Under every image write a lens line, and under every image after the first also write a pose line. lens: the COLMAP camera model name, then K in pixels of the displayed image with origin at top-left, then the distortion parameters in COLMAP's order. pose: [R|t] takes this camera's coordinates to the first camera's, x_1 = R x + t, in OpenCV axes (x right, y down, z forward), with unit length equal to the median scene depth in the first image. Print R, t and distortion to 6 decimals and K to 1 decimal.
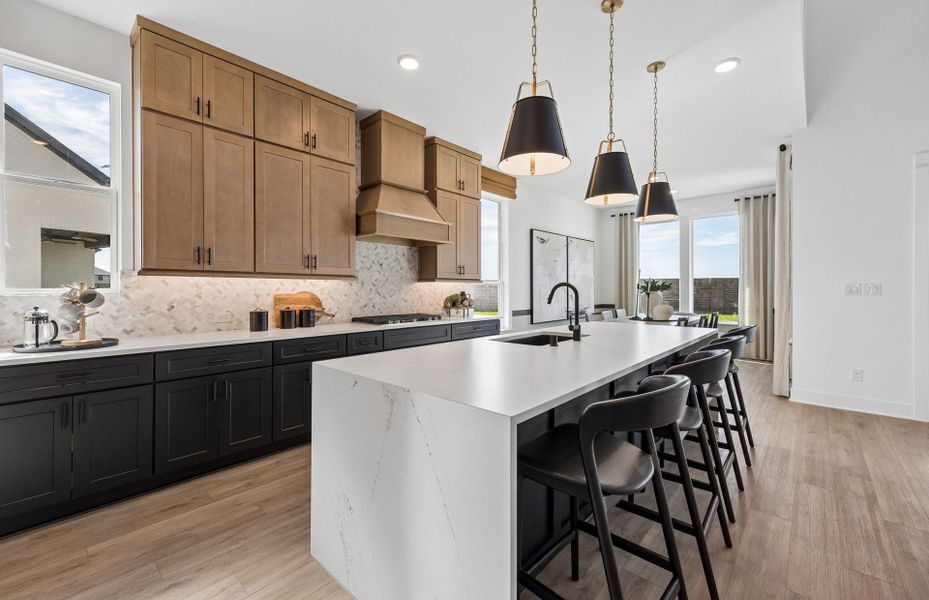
lens RADIAL K [[366.8, 0, 458.0], [0, 366.8, 291.4], [0, 0, 1]] dist [-0.005033, 0.000303]
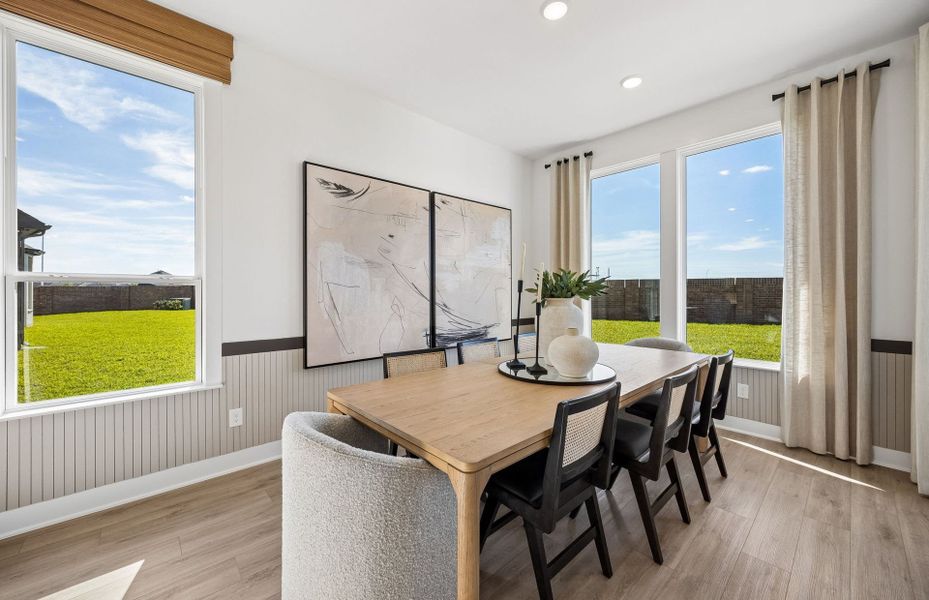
lens RADIAL K [[357.4, 0, 456.6], [0, 357.4, 294.0], [0, 0, 1]] dist [-0.002246, 0.000657]
pose [[0.997525, -0.000906, -0.070310, 0.659455], [0.000654, 0.999993, -0.003609, -0.005237], [0.070313, 0.003554, 0.997519, 0.885438]]
